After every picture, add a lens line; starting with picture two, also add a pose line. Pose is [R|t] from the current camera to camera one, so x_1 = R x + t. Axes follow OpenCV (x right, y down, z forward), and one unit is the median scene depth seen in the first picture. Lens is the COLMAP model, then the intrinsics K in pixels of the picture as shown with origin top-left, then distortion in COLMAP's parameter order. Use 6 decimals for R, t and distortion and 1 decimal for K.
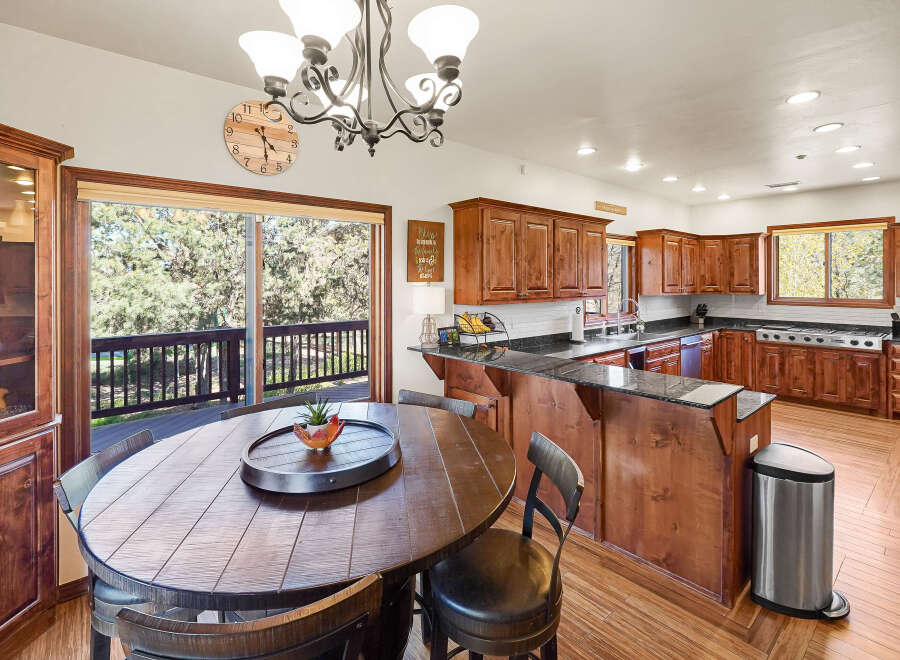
lens RADIAL K [[437.7, 0, 457.5], [0, 437.7, 279.5], [0, 0, 1]] dist [-0.015222, 0.003642]
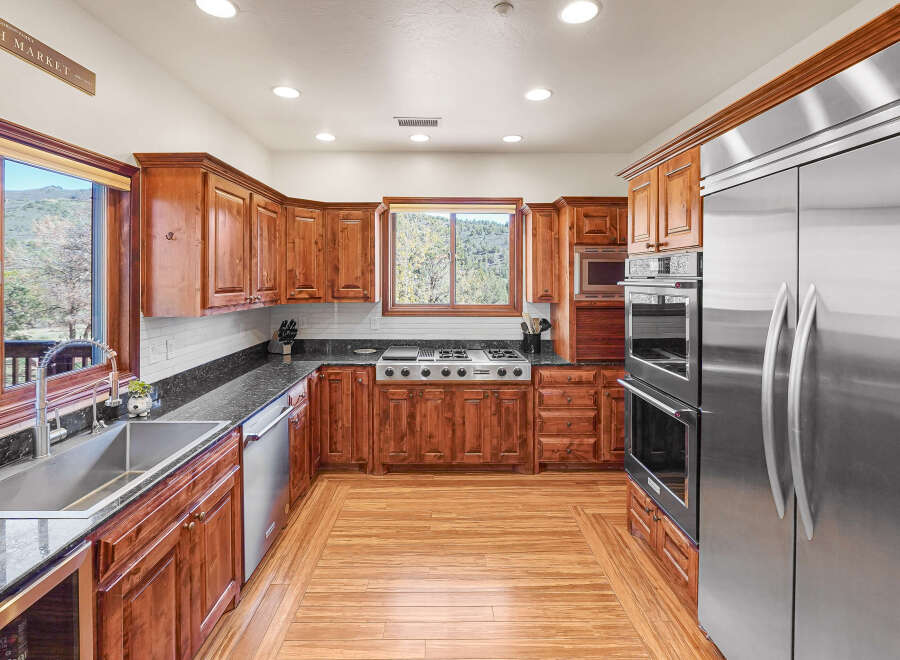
lens RADIAL K [[437.7, 0, 454.4], [0, 437.7, 276.7], [0, 0, 1]] dist [-0.015222, 0.003642]
pose [[0.634172, 0.004415, 0.773180, 0.292507], [-0.007359, 0.999973, 0.000326, -0.002881], [-0.773157, -0.005897, 0.634187, 0.536380]]
